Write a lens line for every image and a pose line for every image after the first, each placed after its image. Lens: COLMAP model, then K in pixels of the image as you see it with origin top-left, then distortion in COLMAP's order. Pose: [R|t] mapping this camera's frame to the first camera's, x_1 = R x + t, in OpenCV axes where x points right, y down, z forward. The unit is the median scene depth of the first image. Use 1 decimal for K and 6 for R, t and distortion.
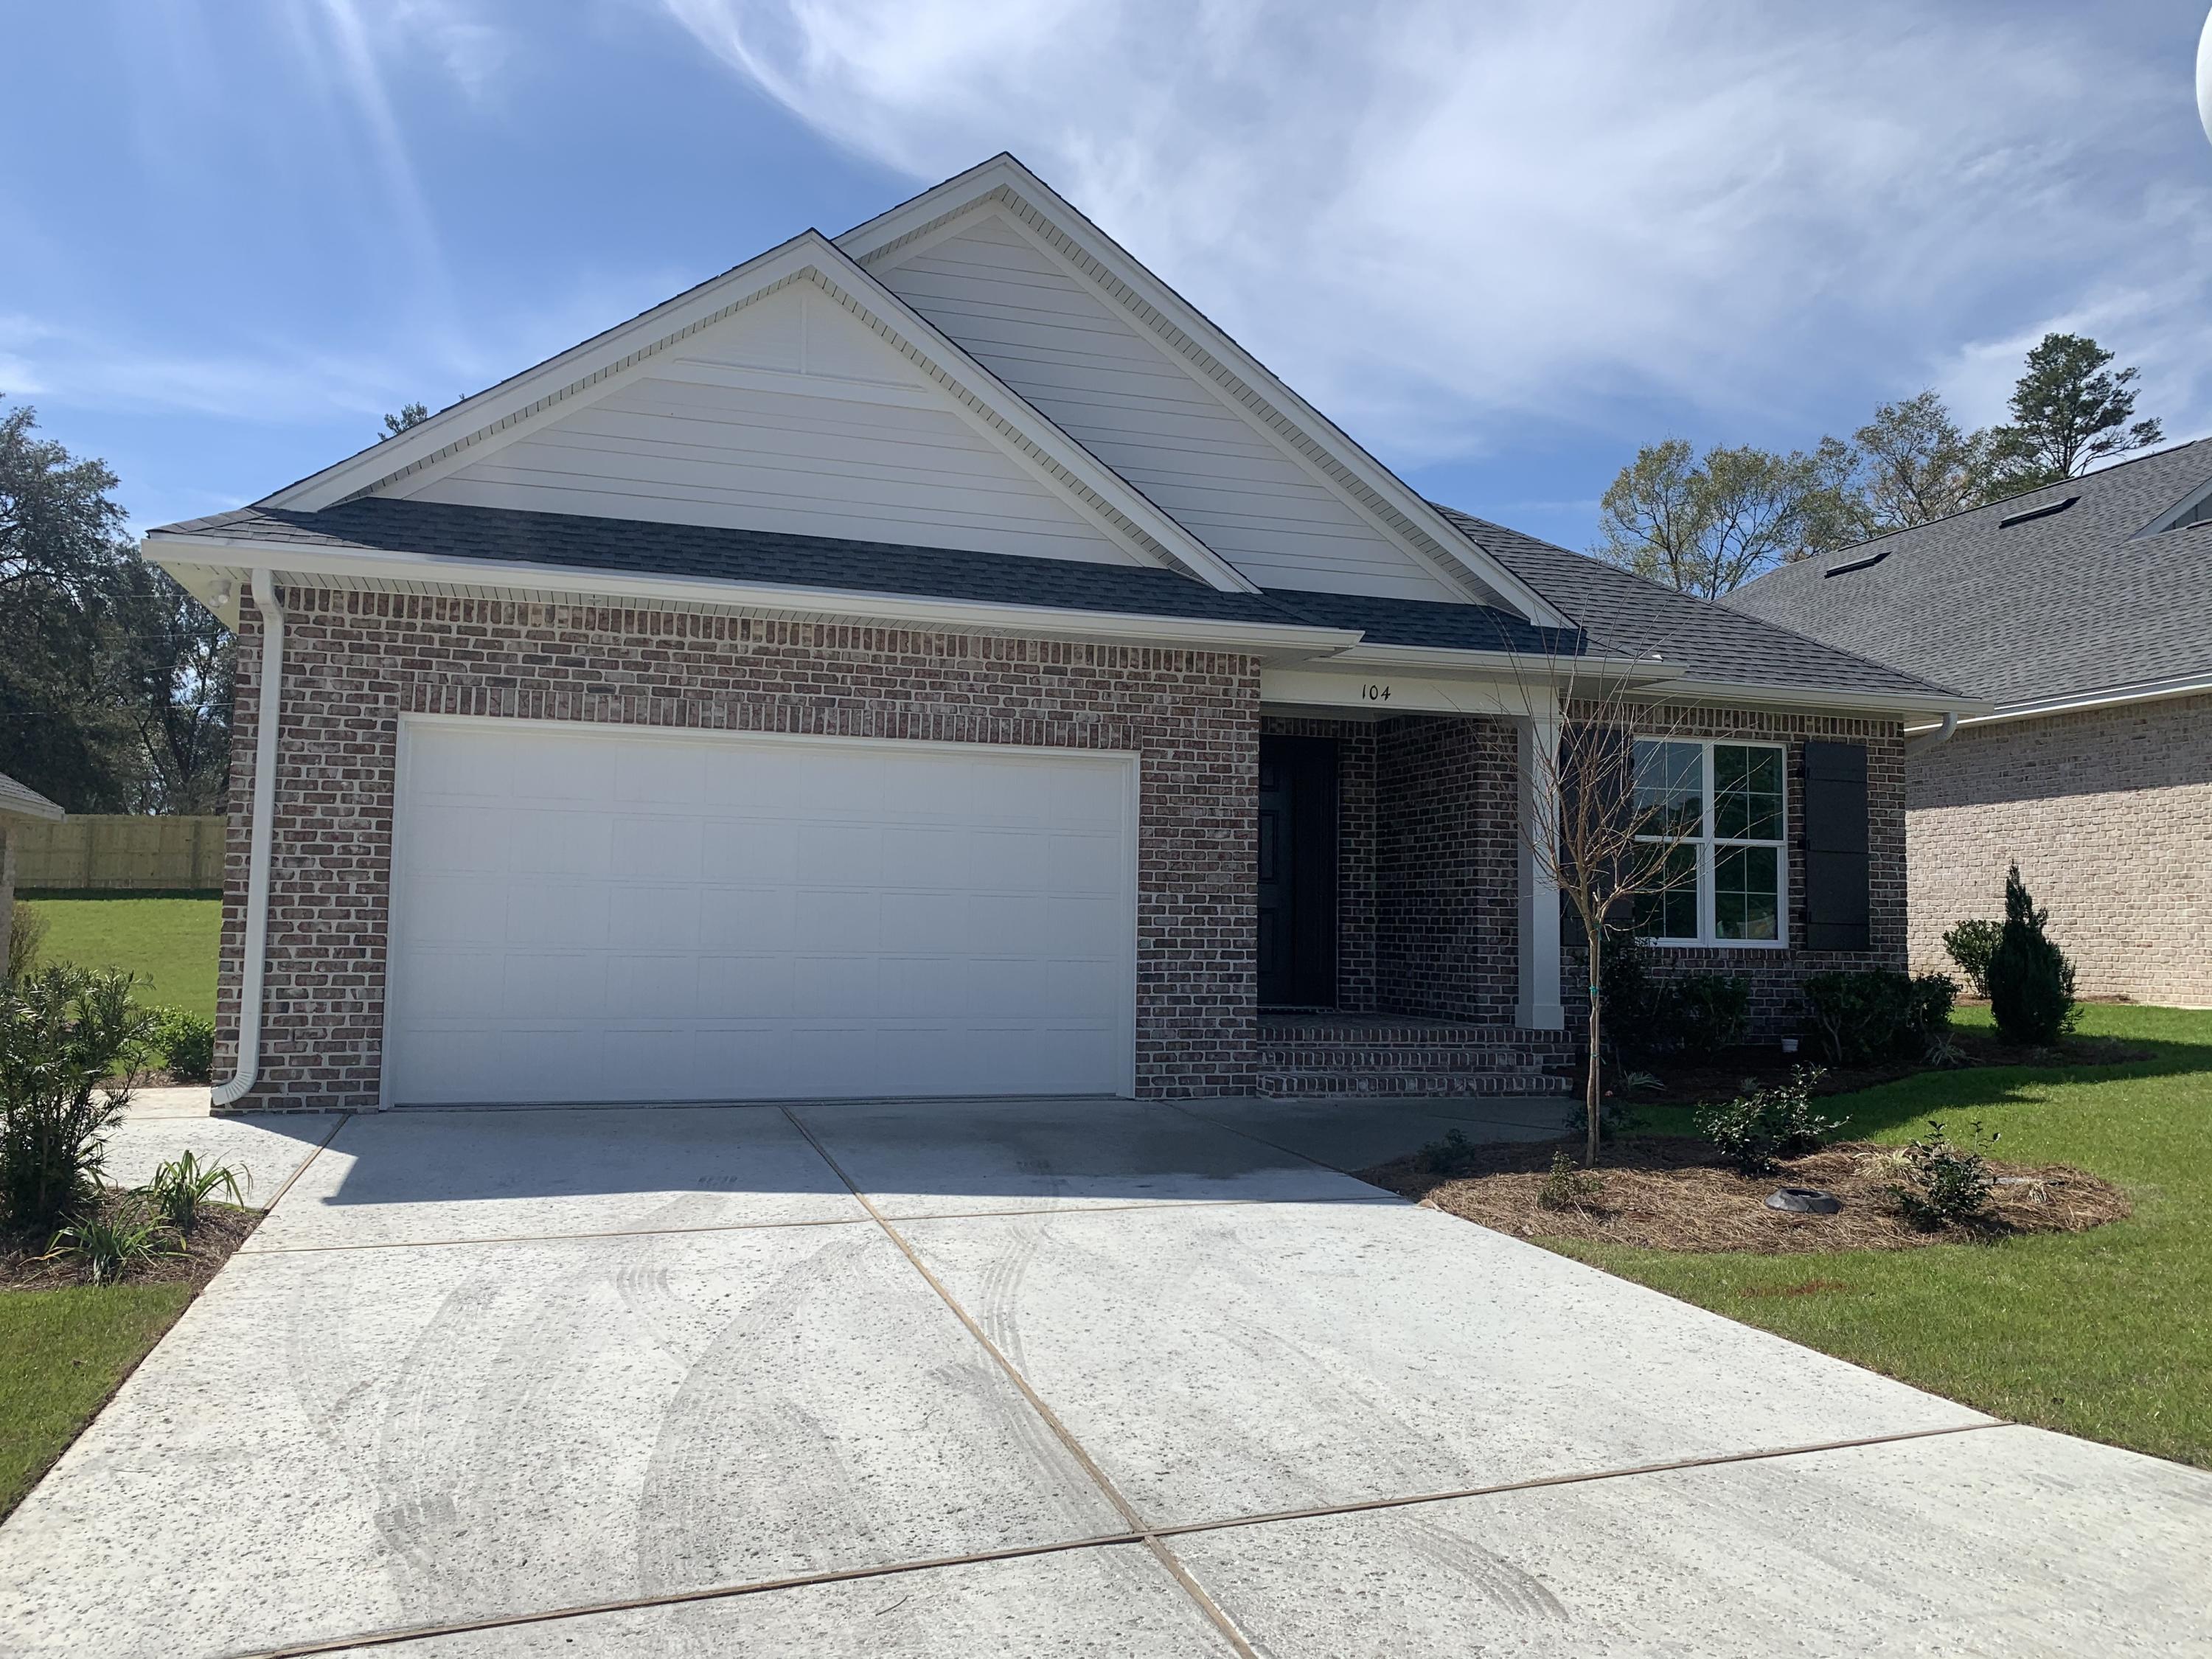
lens RADIAL K [[1668.9, 0, 1103.5], [0, 1668.9, 823.5], [0, 0, 1]] dist [0.041948, -0.004646]
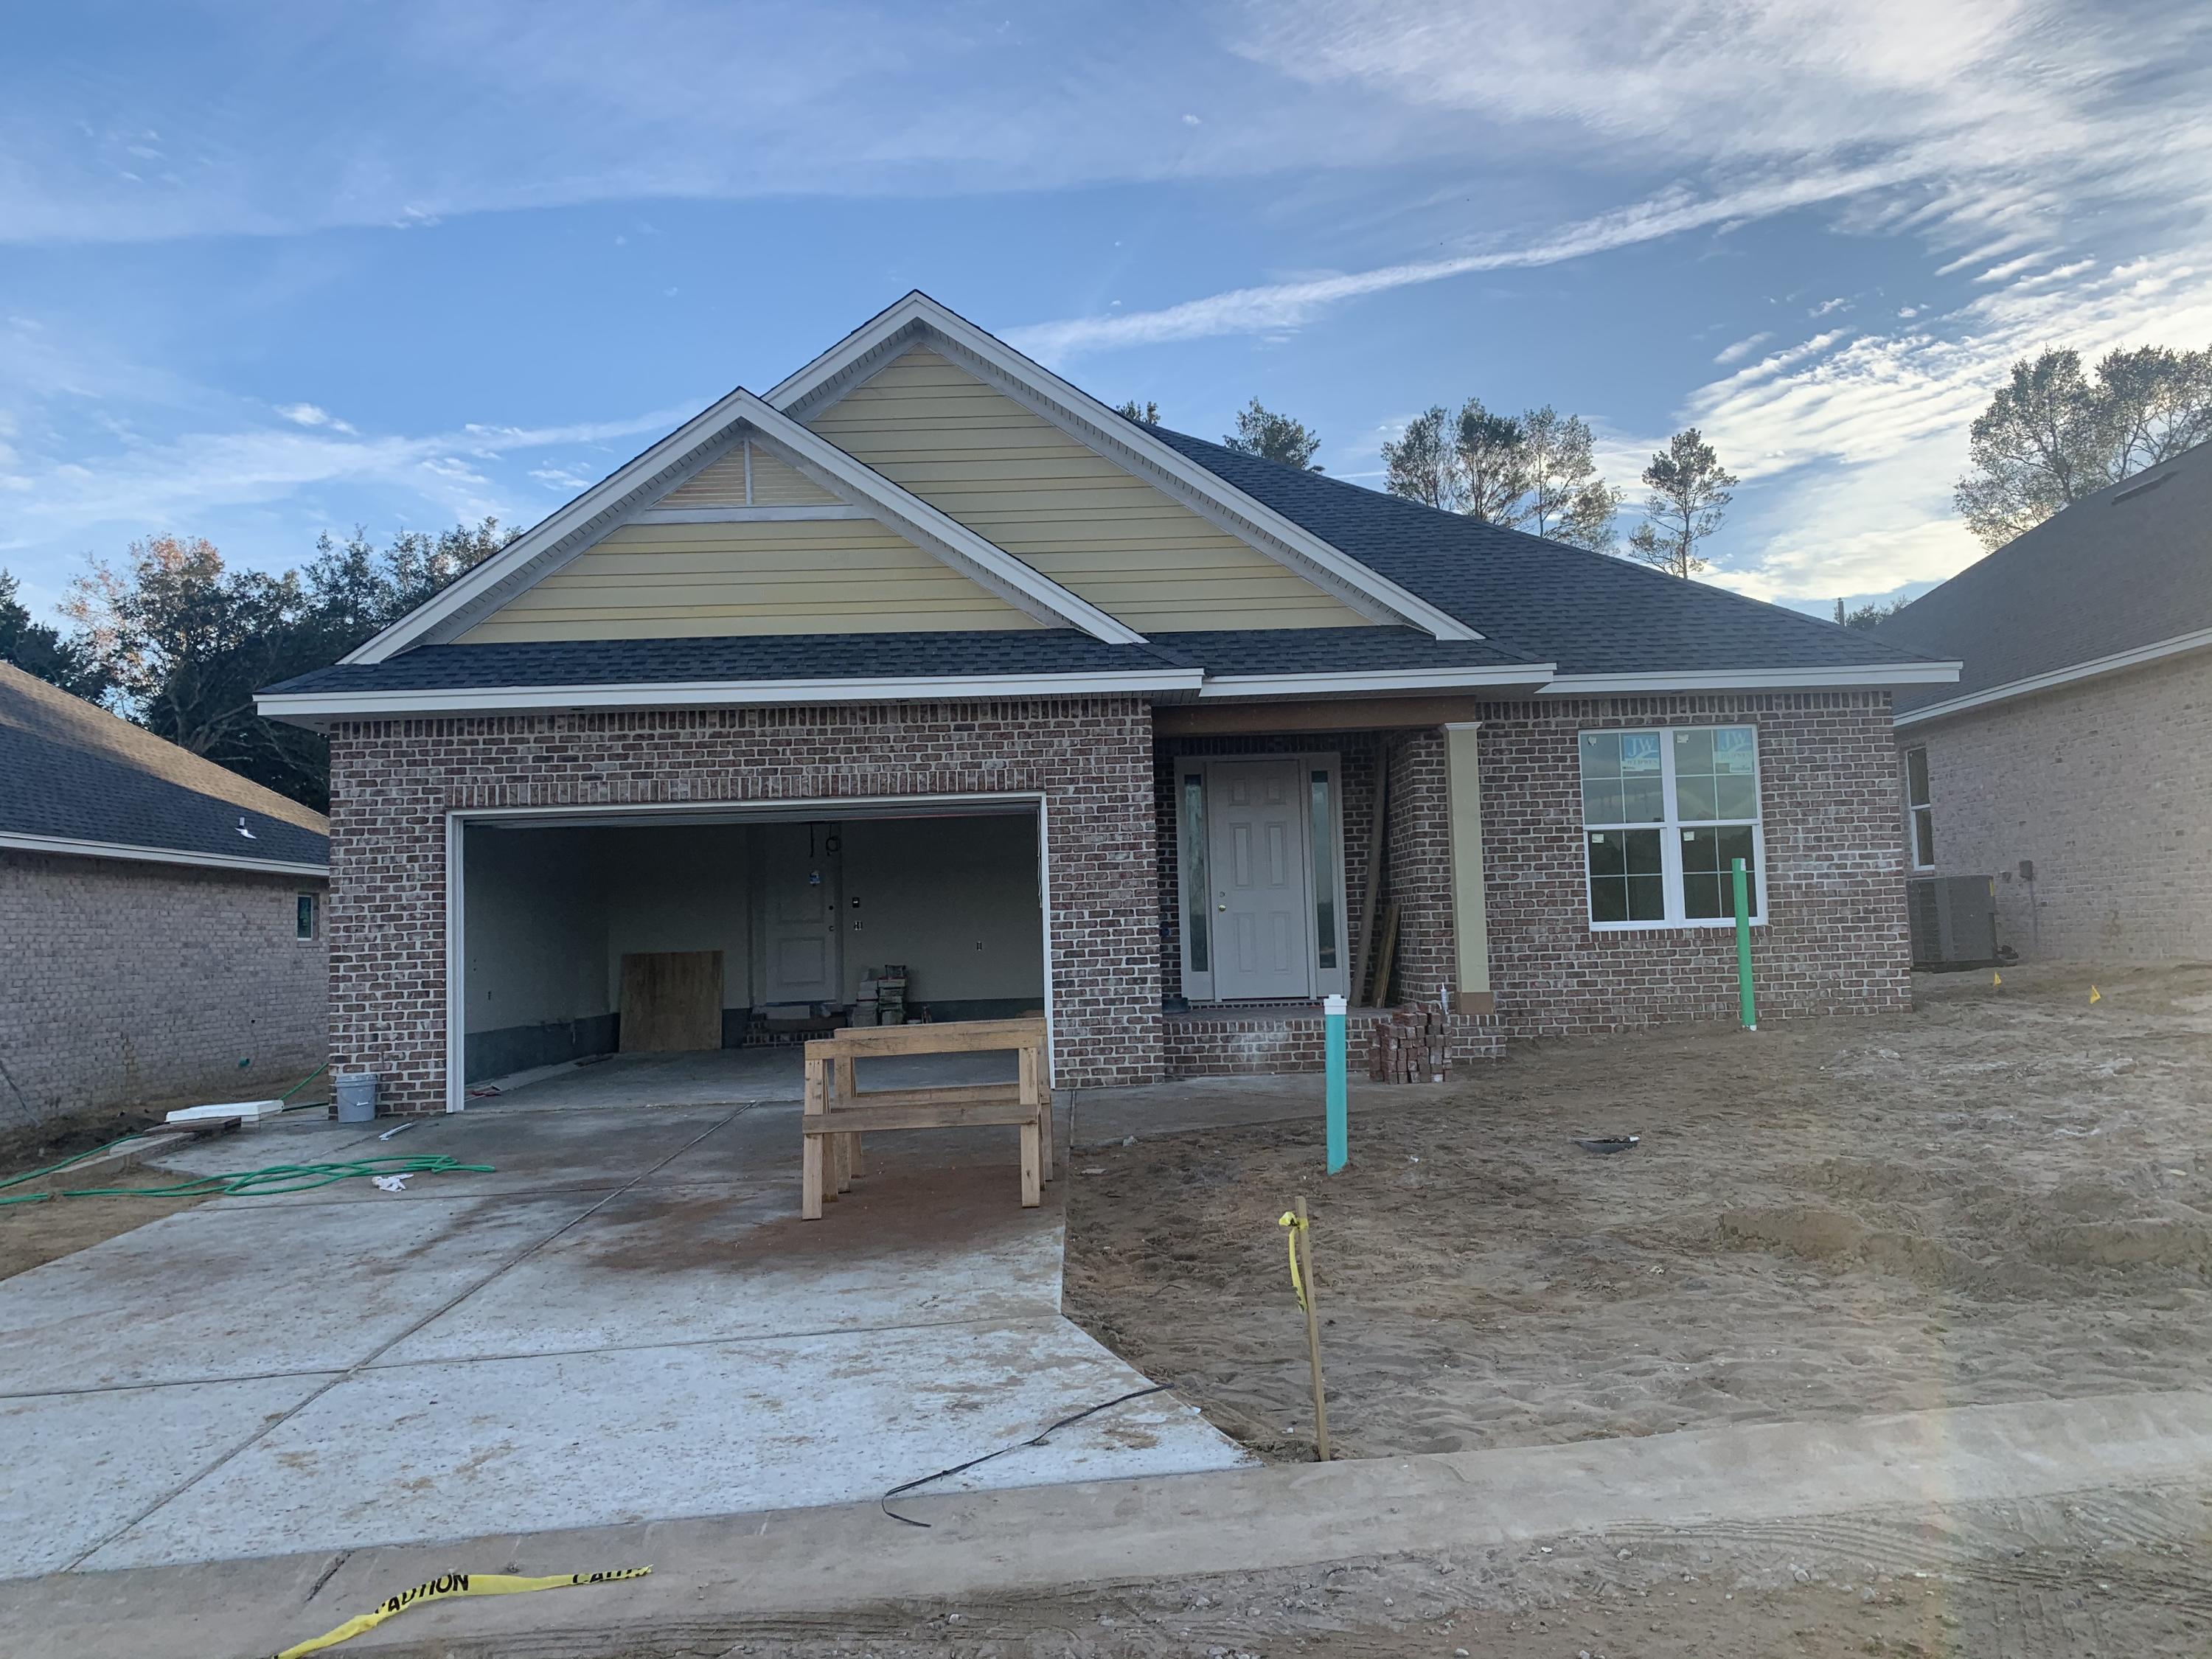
lens RADIAL K [[1668.9, 0, 1105.2], [0, 1668.9, 823.8], [0, 0, 1]] dist [0.041948, -0.004646]
pose [[0.960969, -0.069271, -0.267843, 0.390603], [0.069477, 0.997545, -0.008724, -0.006957], [0.267790, -0.010226, 0.963423, -0.112469]]
